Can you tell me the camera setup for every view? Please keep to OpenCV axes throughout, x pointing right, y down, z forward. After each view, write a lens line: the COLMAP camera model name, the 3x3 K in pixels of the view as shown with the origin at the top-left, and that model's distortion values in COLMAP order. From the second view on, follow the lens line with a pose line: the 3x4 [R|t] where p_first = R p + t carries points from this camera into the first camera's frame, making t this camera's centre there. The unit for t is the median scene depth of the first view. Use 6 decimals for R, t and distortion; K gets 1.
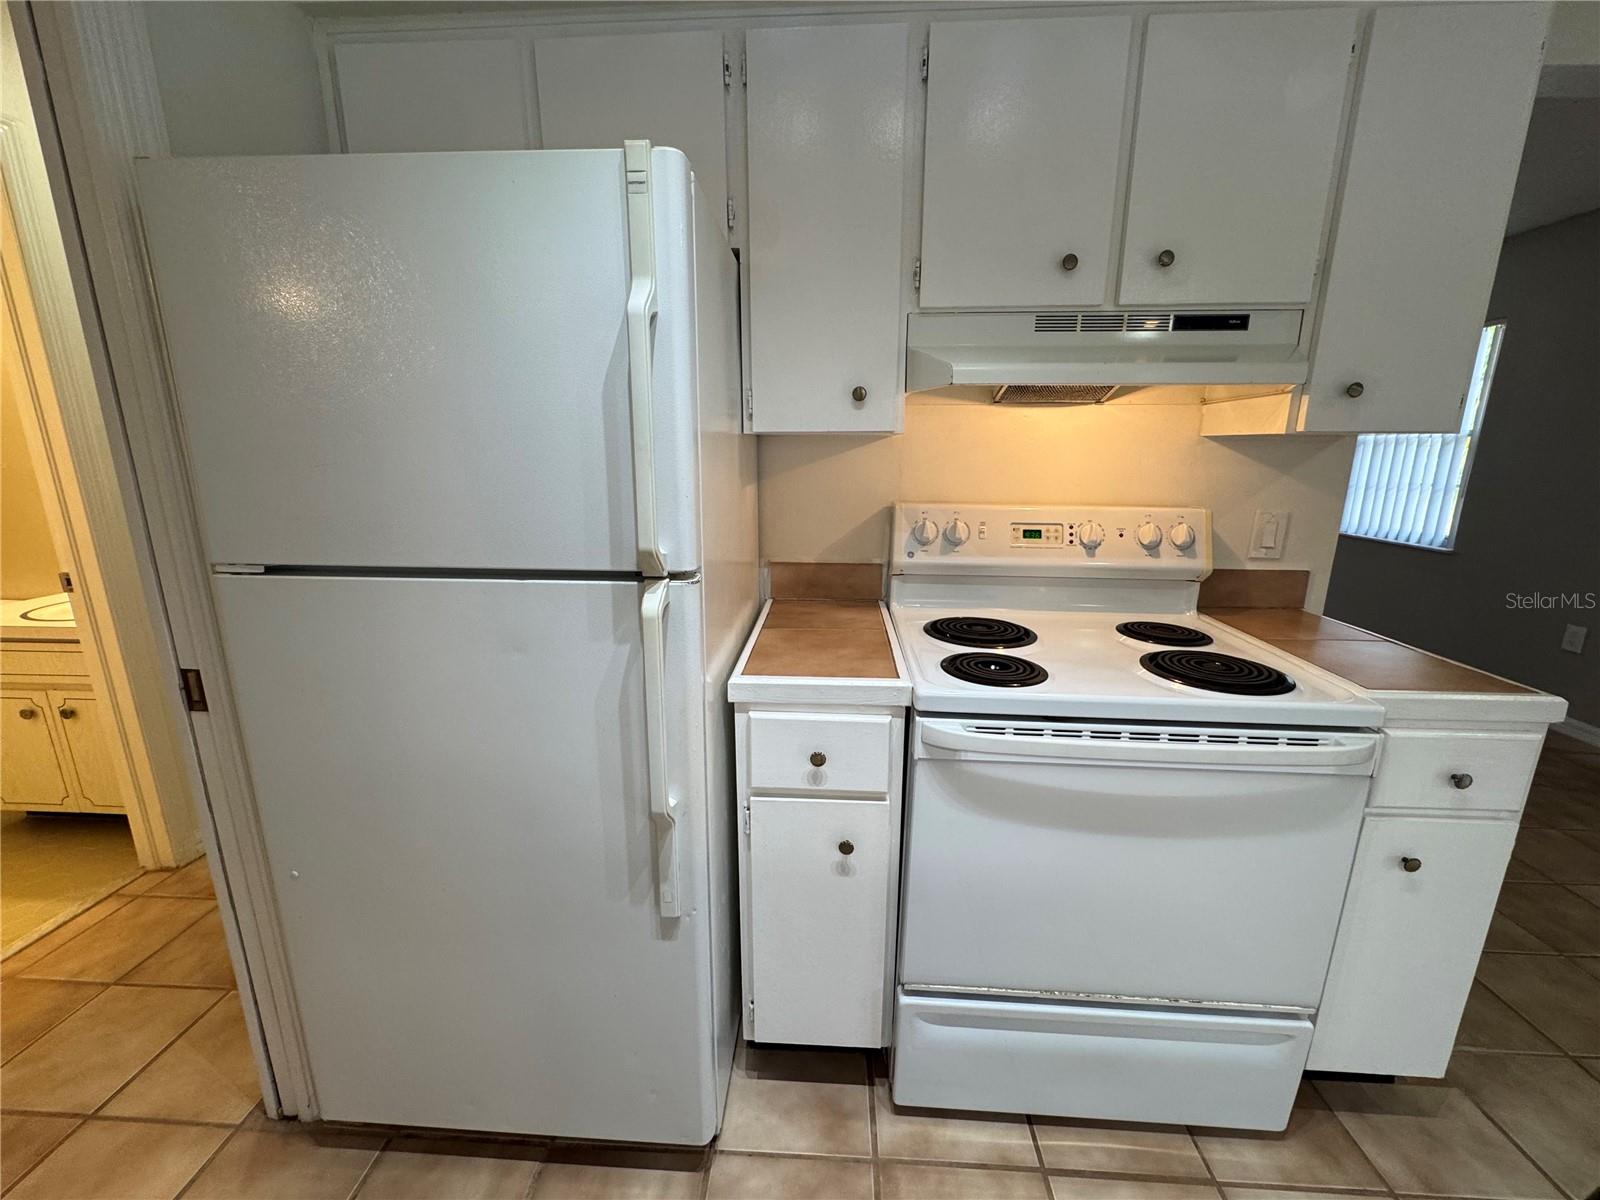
lens RADIAL K [[640.0, 0, 798.4], [0, 640.0, 596.8], [0, 0, 1]] dist [-0.005907, 0.000960]
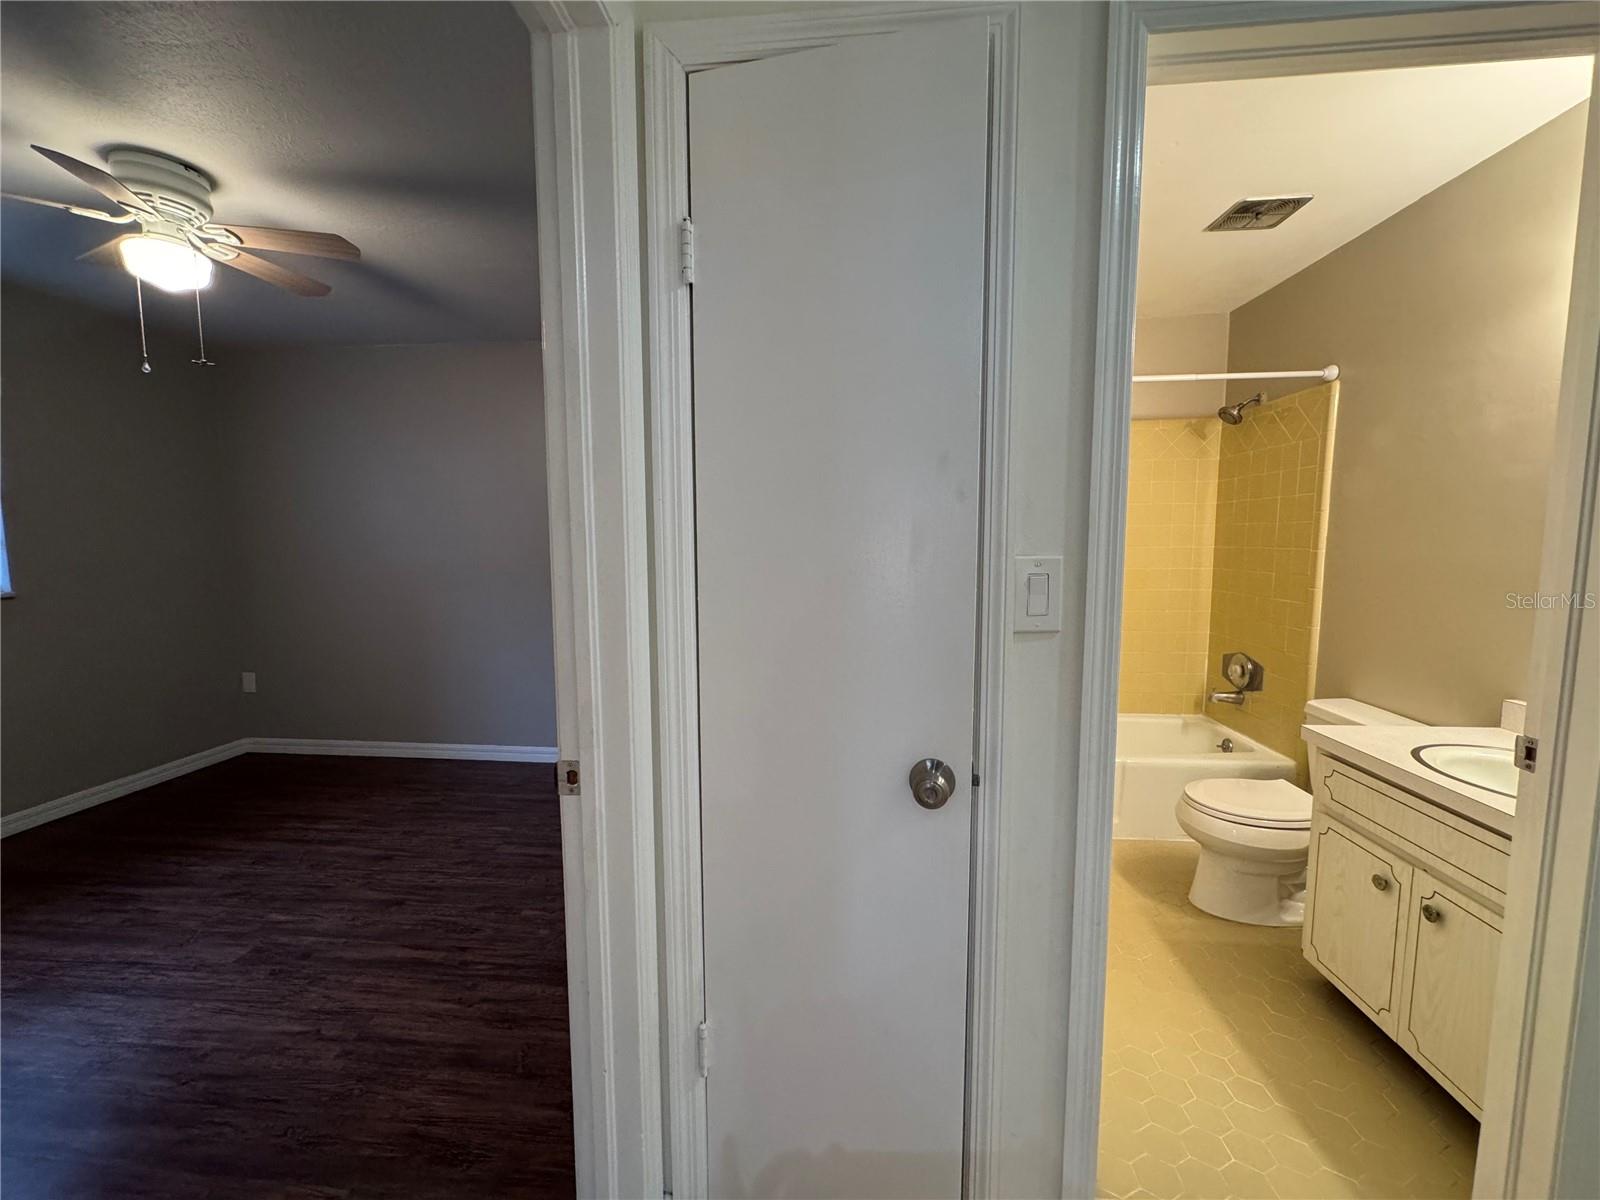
lens RADIAL K [[640.0, 0, 798.4], [0, 640.0, 596.8], [0, 0, 1]] dist [-0.005907, 0.000960]
pose [[-0.042684, 0.091992, -0.994845, -0.474493], [-0.222627, 0.969840, 0.099231, -0.062601], [0.973969, 0.225715, -0.020917, 0.276973]]
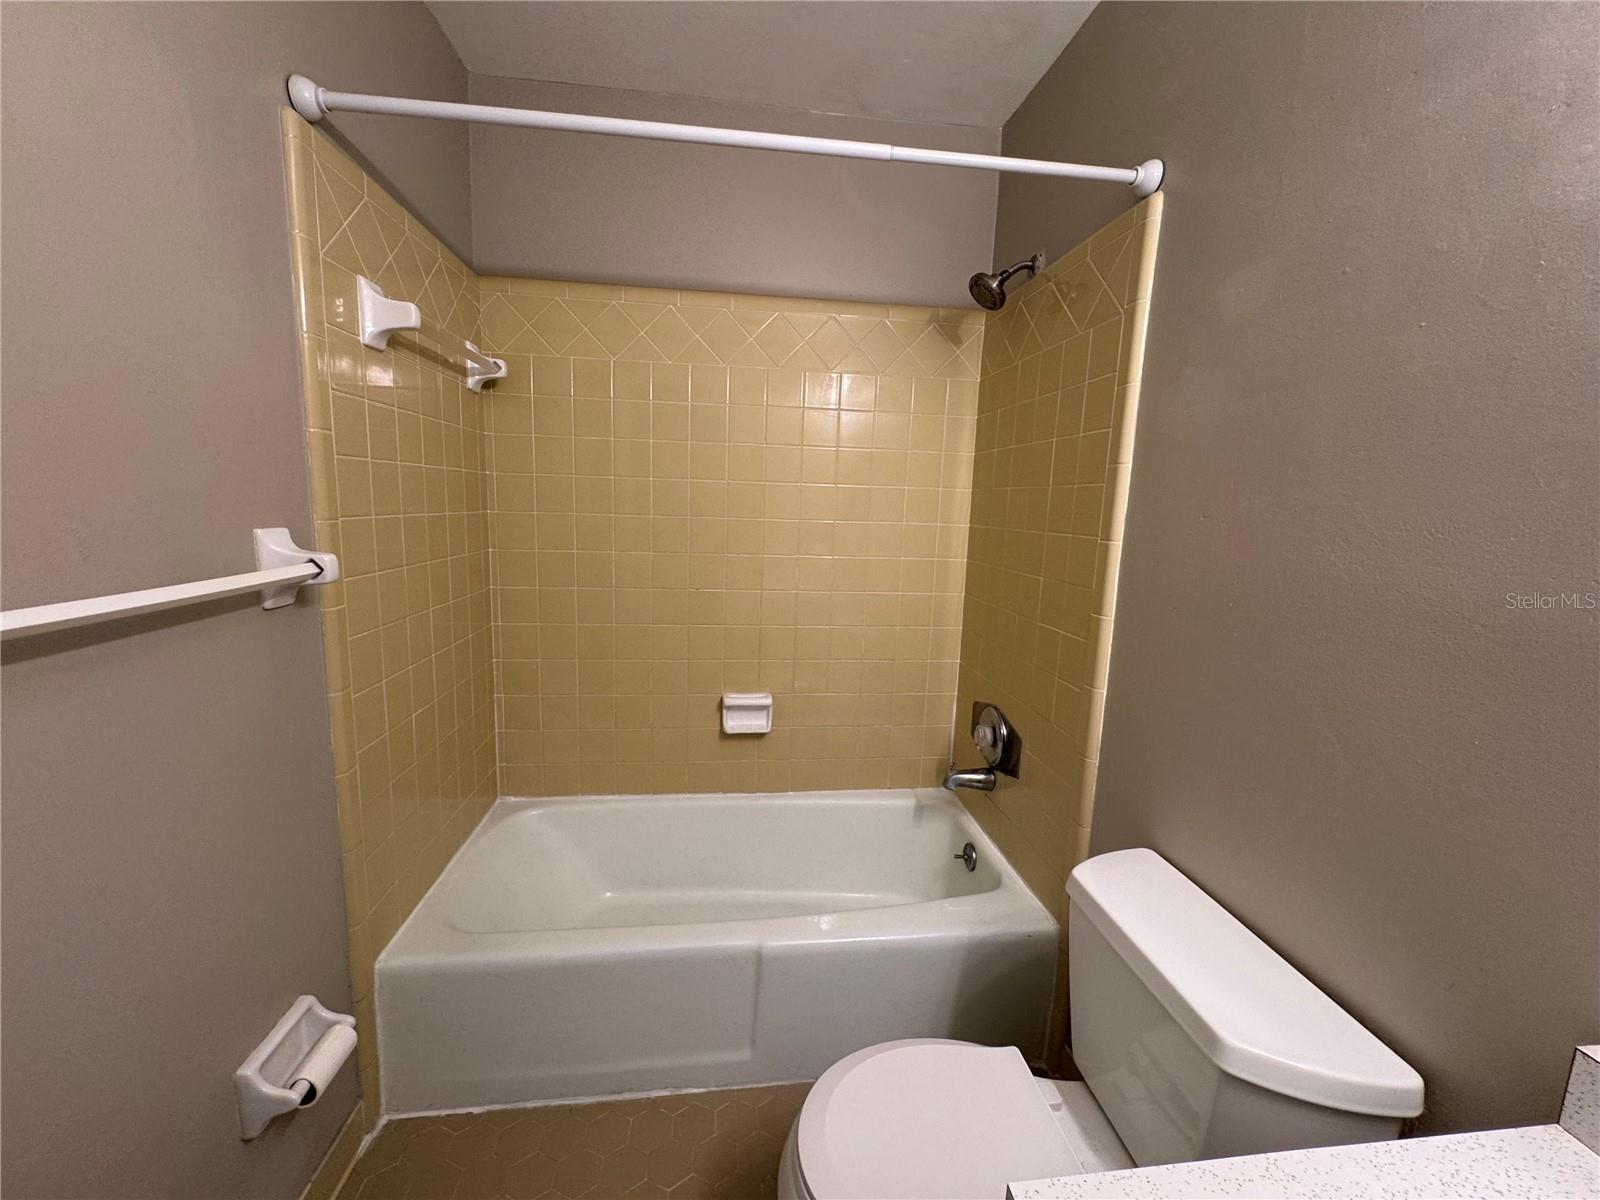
lens RADIAL K [[640.0, 0, 798.4], [0, 640.0, 596.8], [0, 0, 1]] dist [-0.005907, 0.000960]
pose [[0.169322, 0.148114, -0.974368, -1.173639], [-0.255128, 0.961531, 0.101827, -0.182578], [0.951966, 0.231347, 0.200596, 0.796335]]
